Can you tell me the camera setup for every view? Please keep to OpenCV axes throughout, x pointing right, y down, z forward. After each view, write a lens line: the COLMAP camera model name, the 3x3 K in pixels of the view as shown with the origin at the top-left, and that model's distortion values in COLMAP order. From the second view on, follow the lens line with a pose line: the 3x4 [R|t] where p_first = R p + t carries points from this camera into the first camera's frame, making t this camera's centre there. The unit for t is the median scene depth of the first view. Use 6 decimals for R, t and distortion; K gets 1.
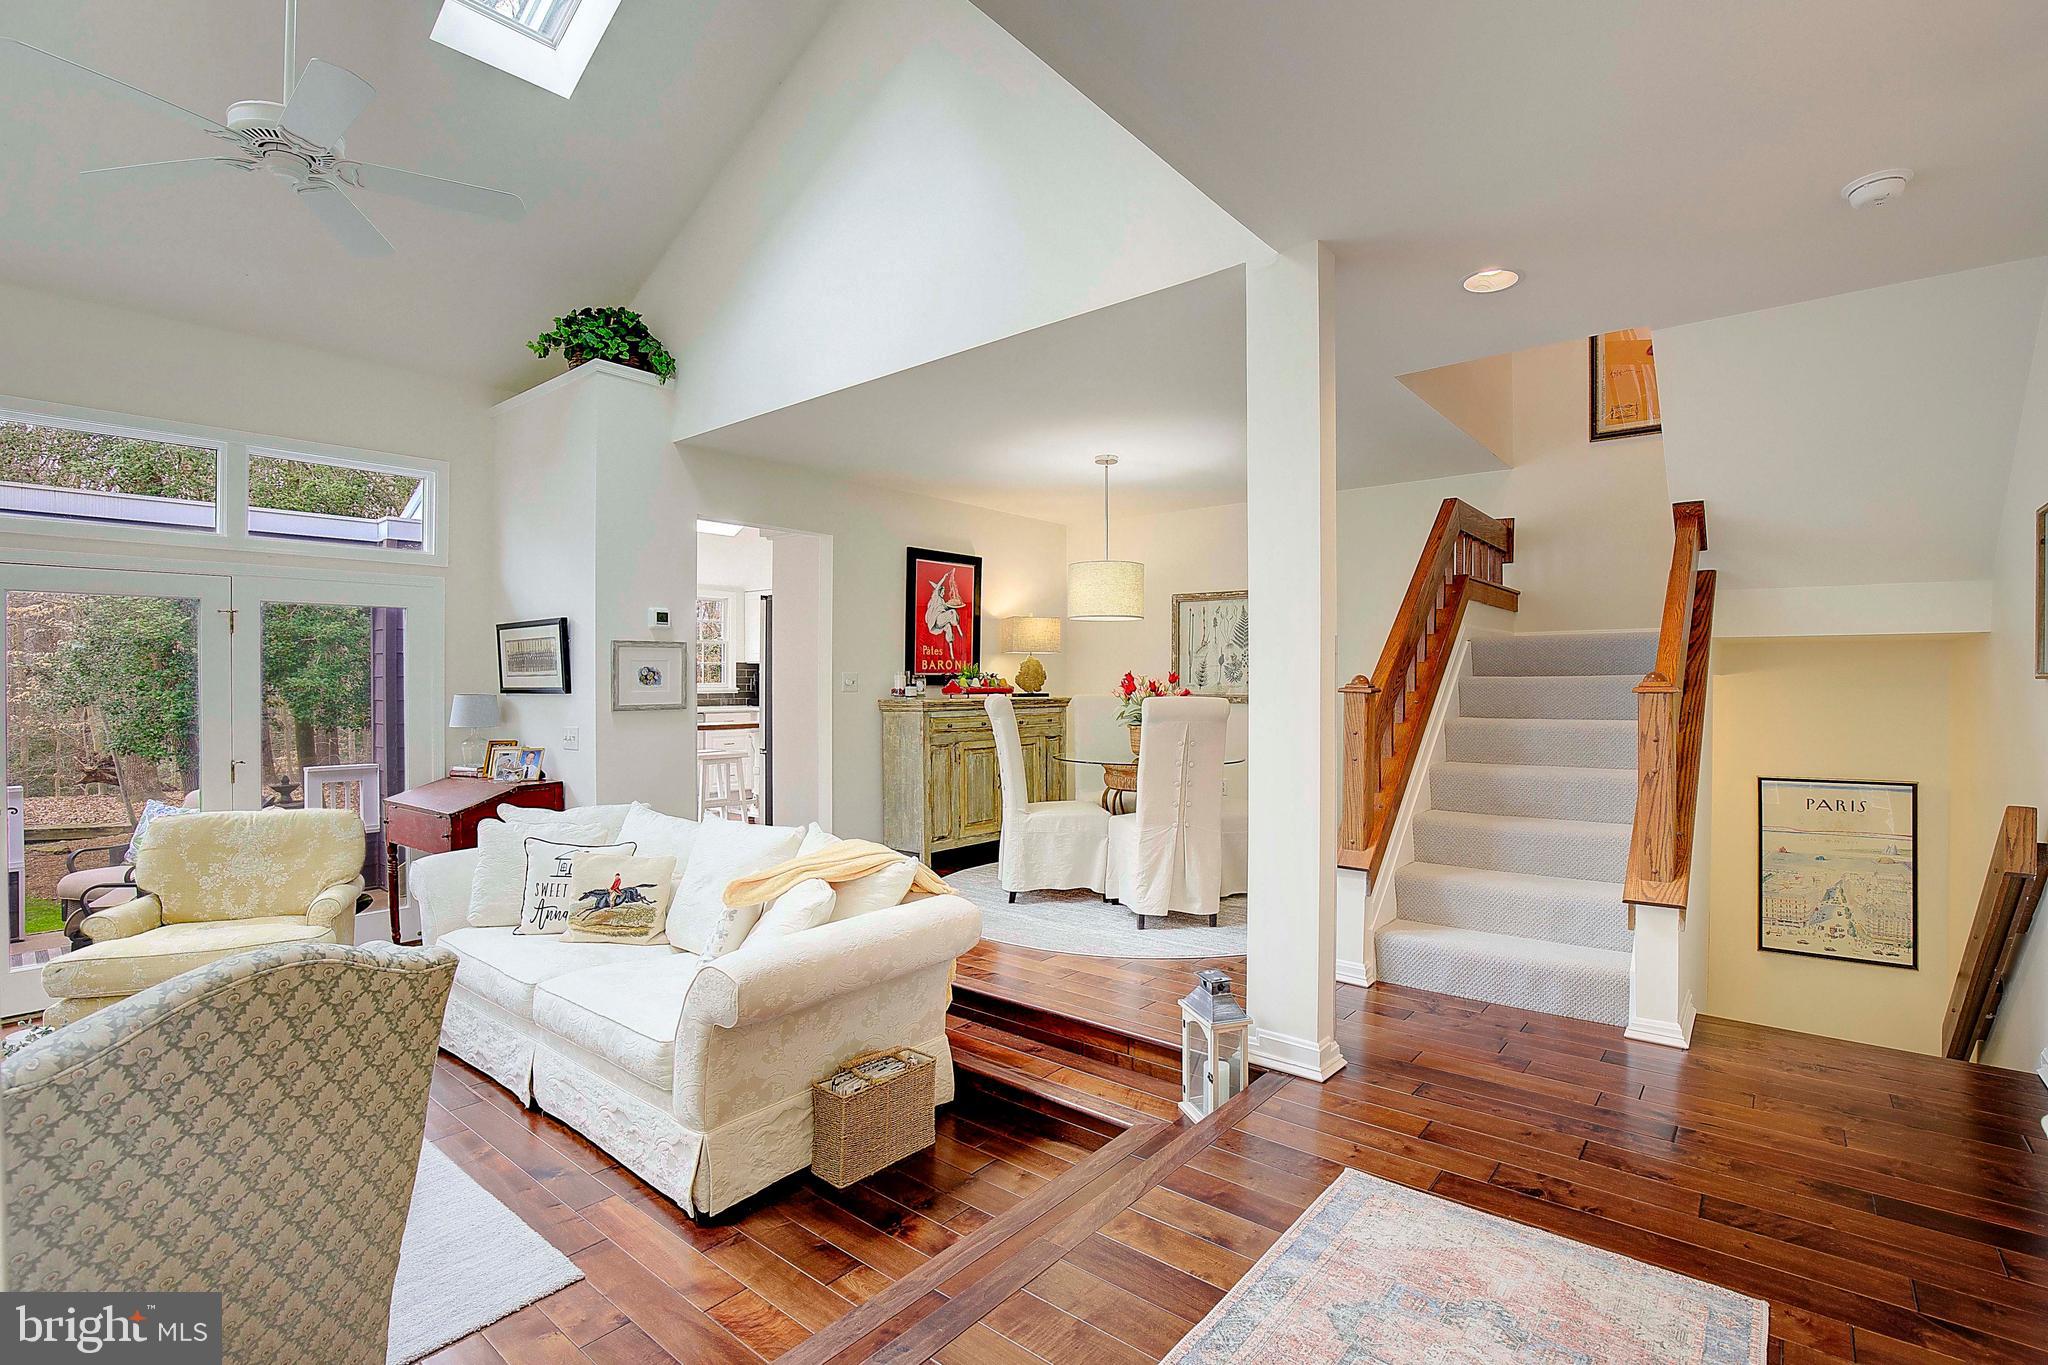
lens RADIAL K [[948.8, 0, 1024.0], [0, 948.8, 682.5], [0, 0, 1]] dist [-0.022701, 0.000278]
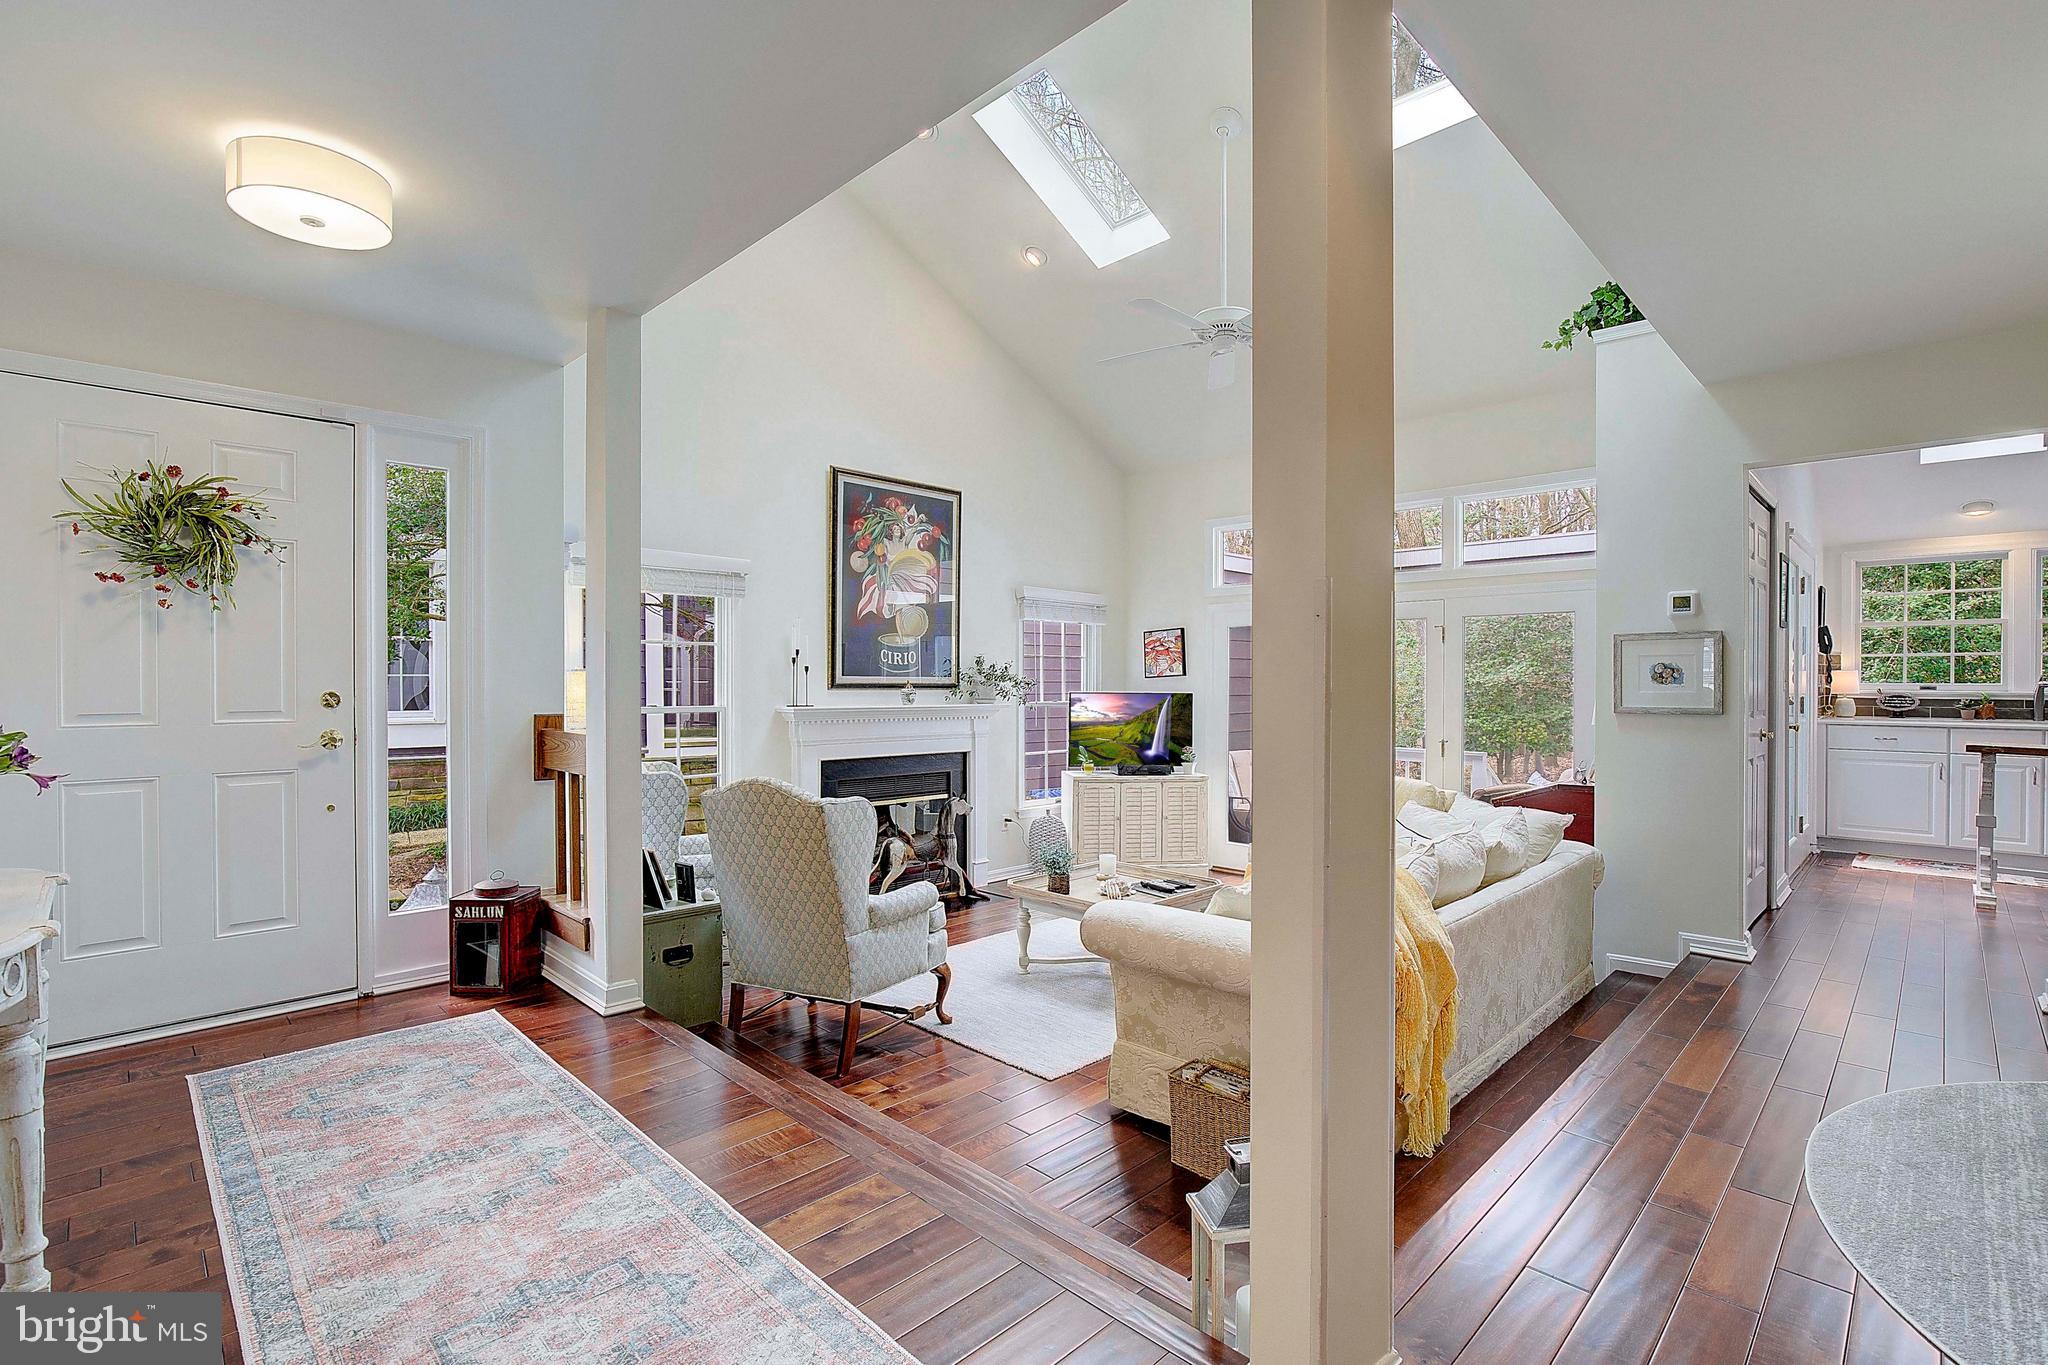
lens RADIAL K [[941.5, 0, 1067.7], [0, 941.5, 677.1], [0, 0, 1]] dist [-0.023435, -0.000526]
pose [[-0.068166, -0.001743, -0.997672, 0.475502], [-0.003215, 0.999994, -0.001527, -0.000861], [0.997669, 0.003103, -0.068171, 0.528961]]
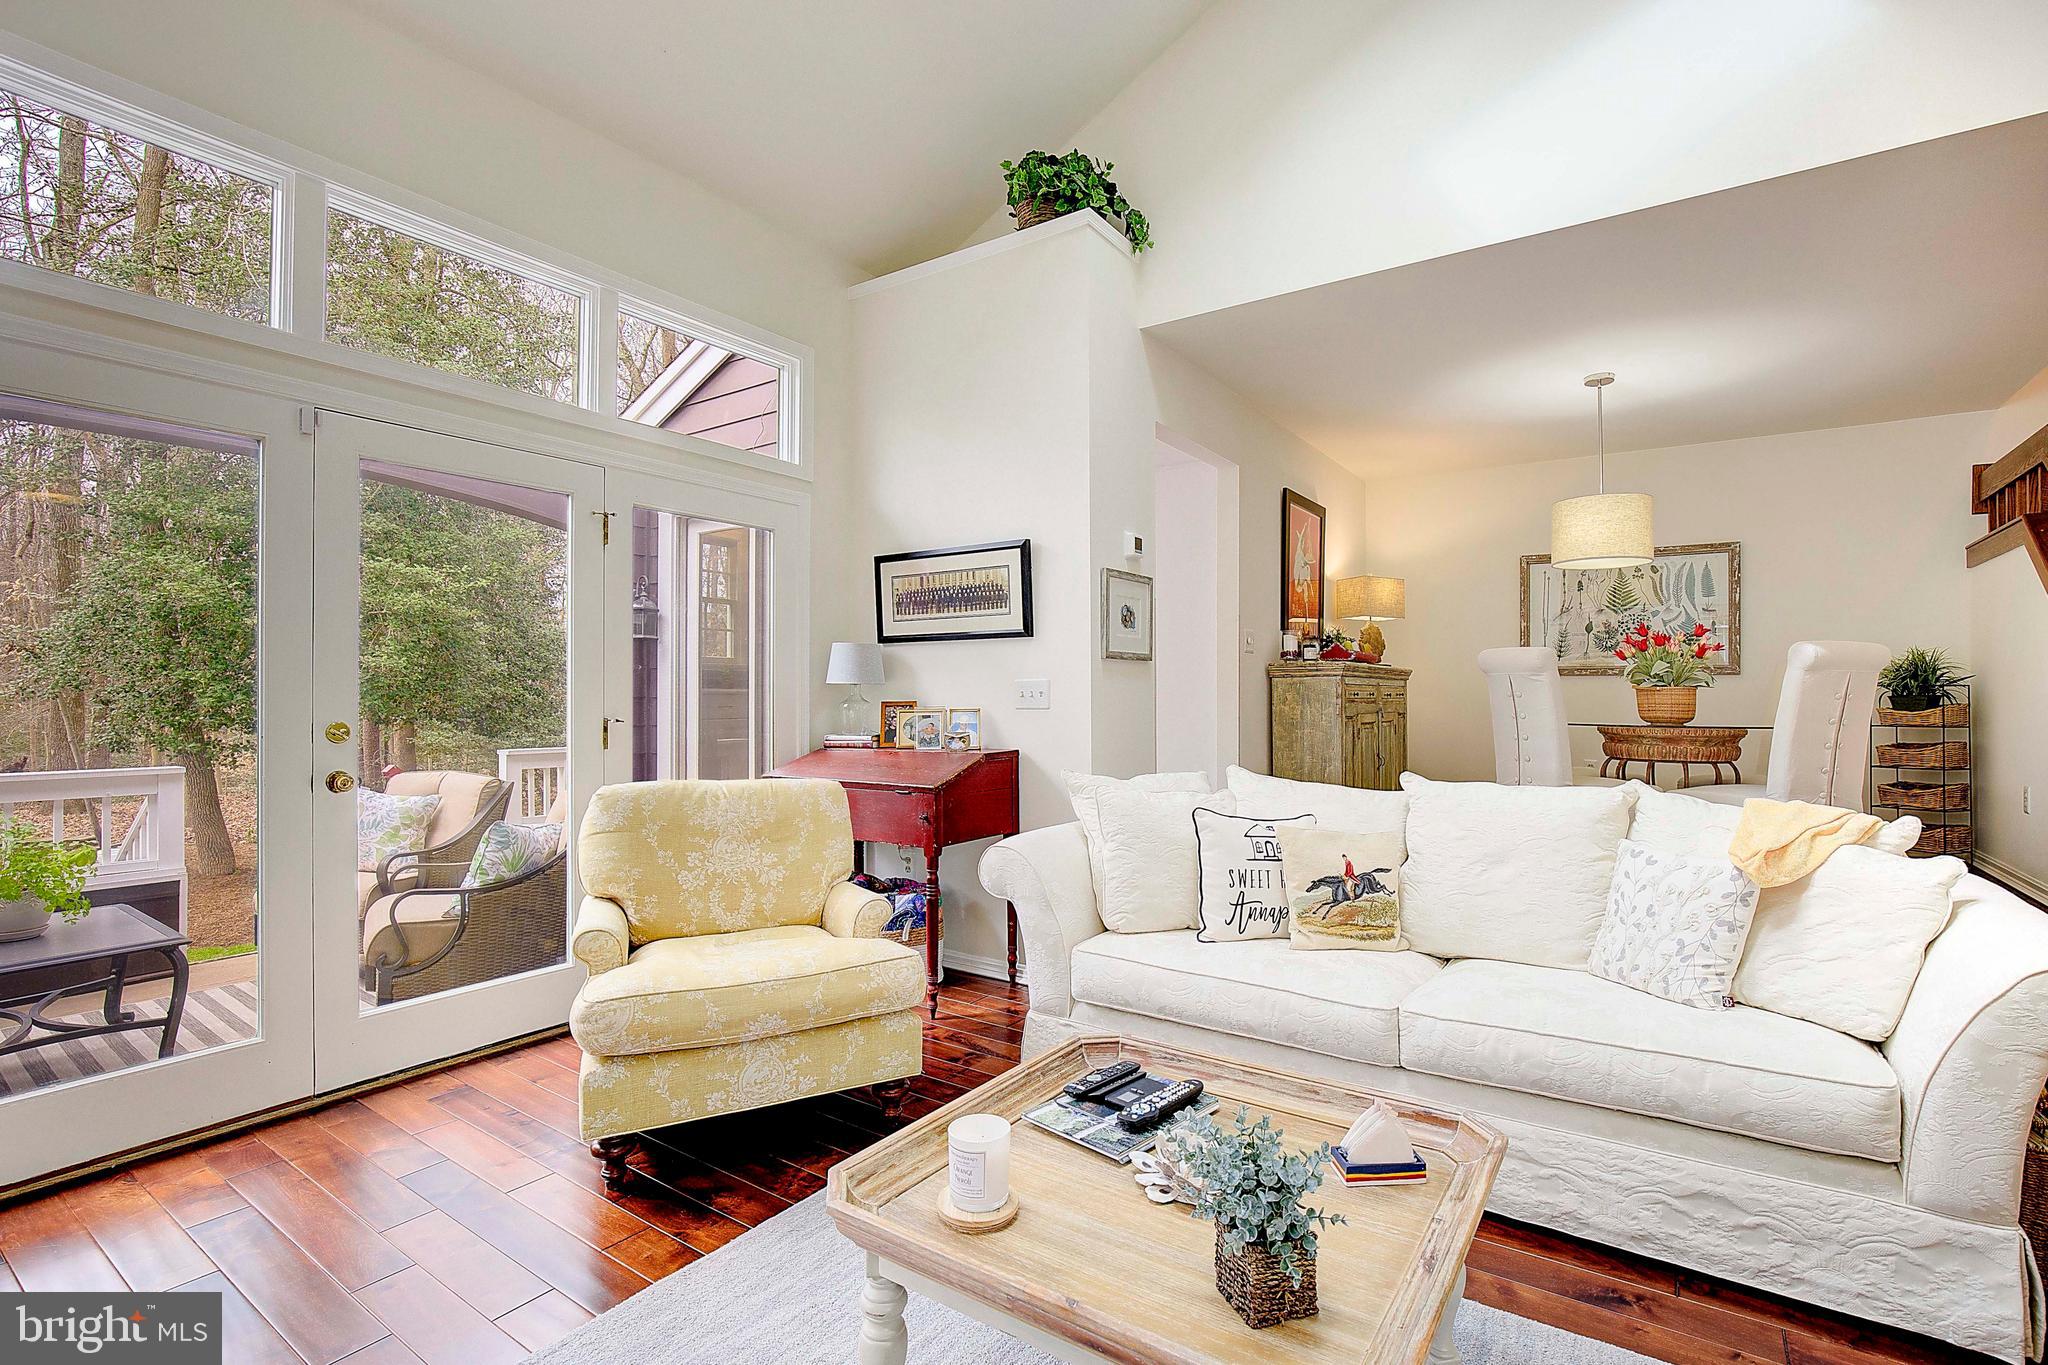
lens RADIAL K [[948.8, 0, 1024.0], [0, 948.8, 682.5], [0, 0, 1]] dist [-0.022701, 0.000278]
pose [[0.996218, 0.006602, 0.086634, -0.557062], [-0.005377, 0.999882, -0.014374, 0.060896], [-0.086719, 0.013854, 0.996136, 0.217822]]
